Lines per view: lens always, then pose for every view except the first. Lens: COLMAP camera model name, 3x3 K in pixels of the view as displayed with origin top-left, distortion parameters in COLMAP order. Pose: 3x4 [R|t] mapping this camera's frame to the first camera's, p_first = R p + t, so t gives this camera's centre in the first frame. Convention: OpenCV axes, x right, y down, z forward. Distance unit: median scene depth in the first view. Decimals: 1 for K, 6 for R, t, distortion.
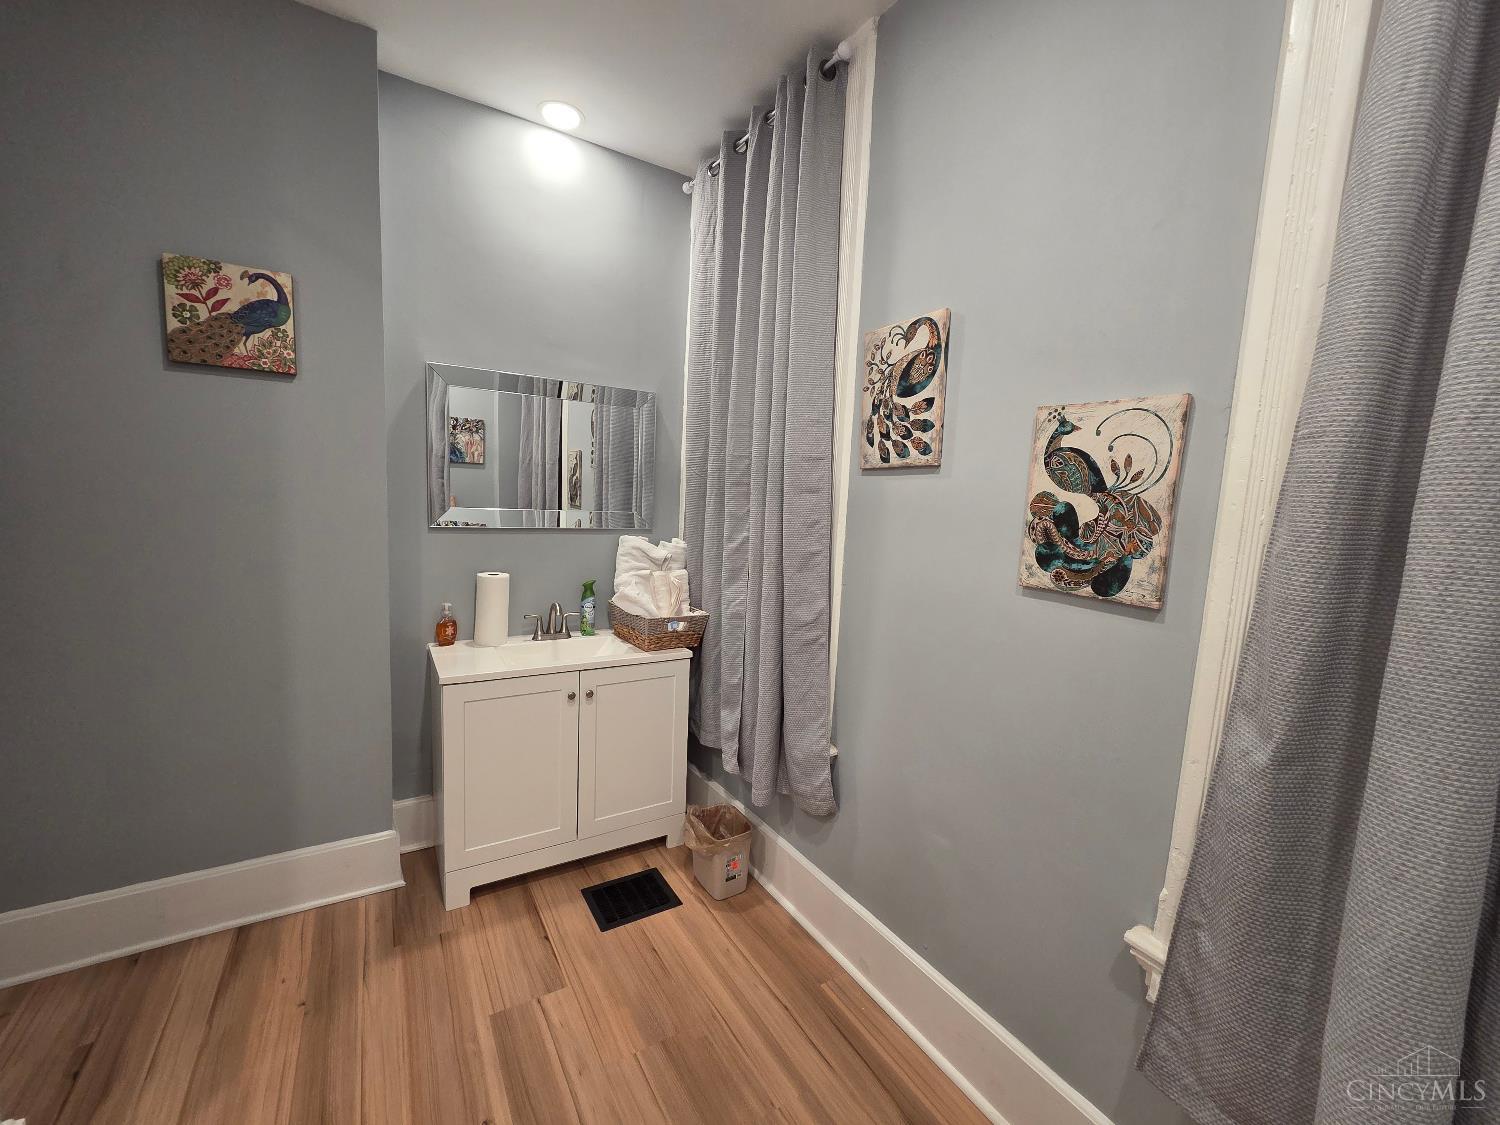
lens RADIAL K [[612.7, 0, 748.1], [0, 612.7, 566.3], [0, 0, 1]] dist [-0.004711, -0.000697]
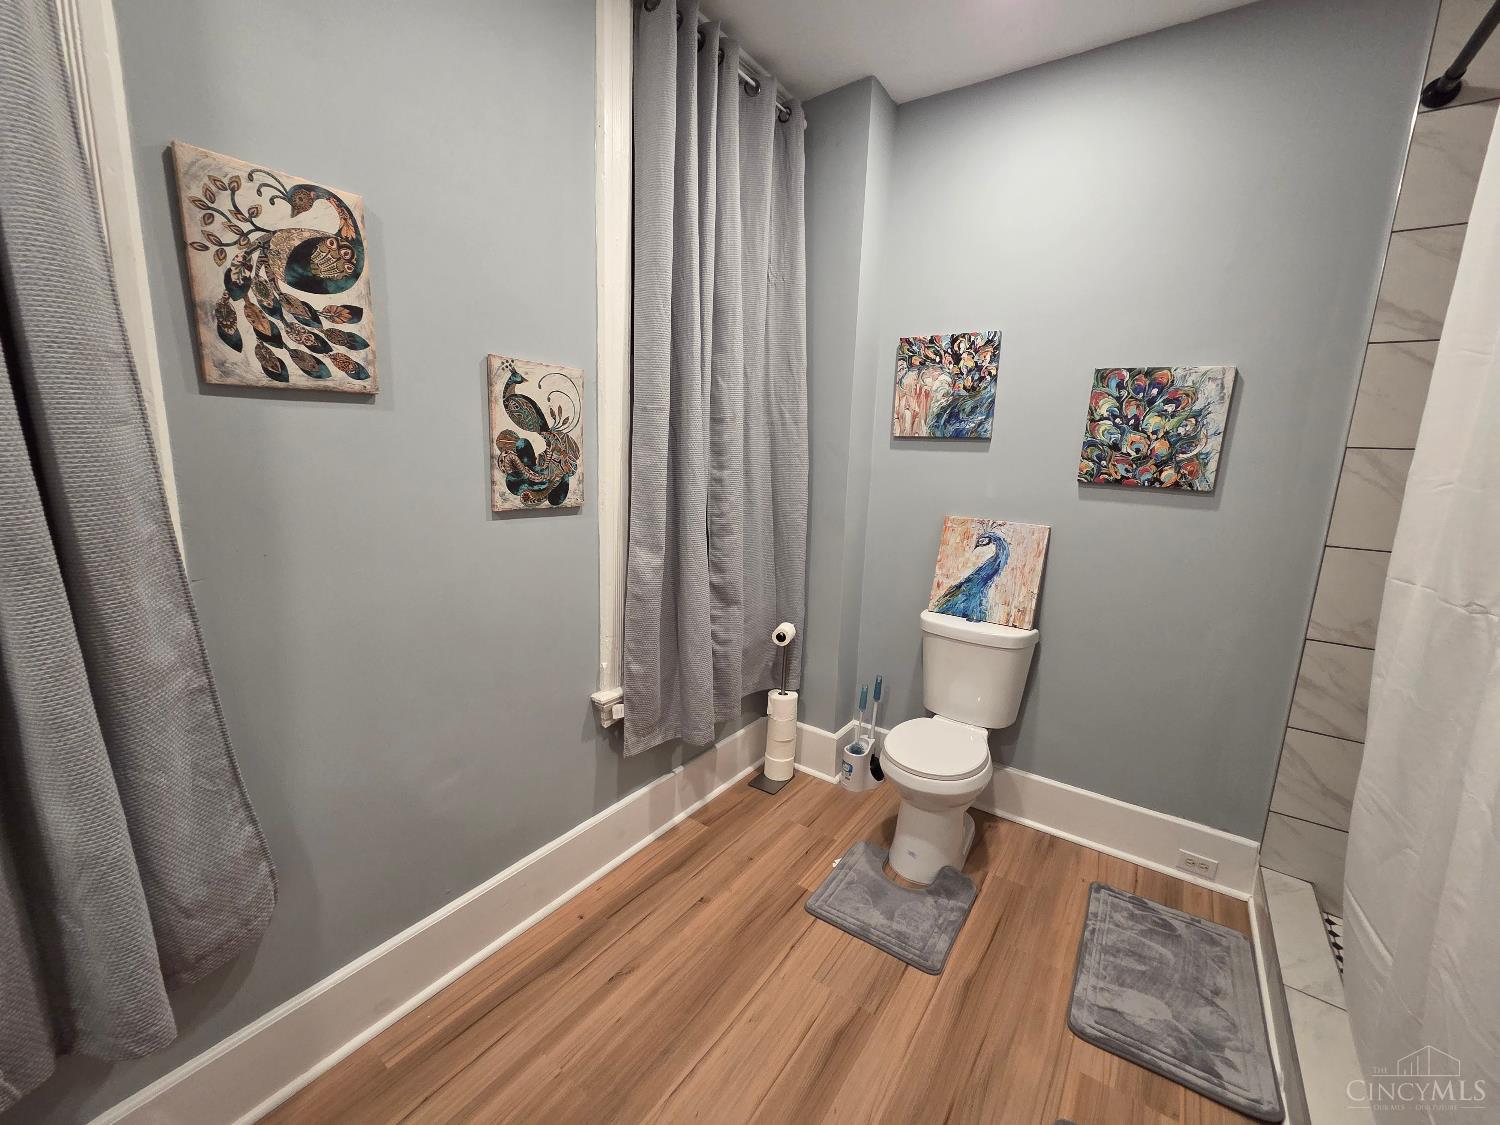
lens RADIAL K [[612.7, 0, 750.4], [0, 612.7, 567.8], [0, 0, 1]] dist [-0.004711, -0.000697]
pose [[-0.401028, -0.234808, 0.885461, -0.818789], [0.051013, 0.959367, 0.277511, -0.167348], [-0.914644, 0.156459, -0.372755, 1.029990]]
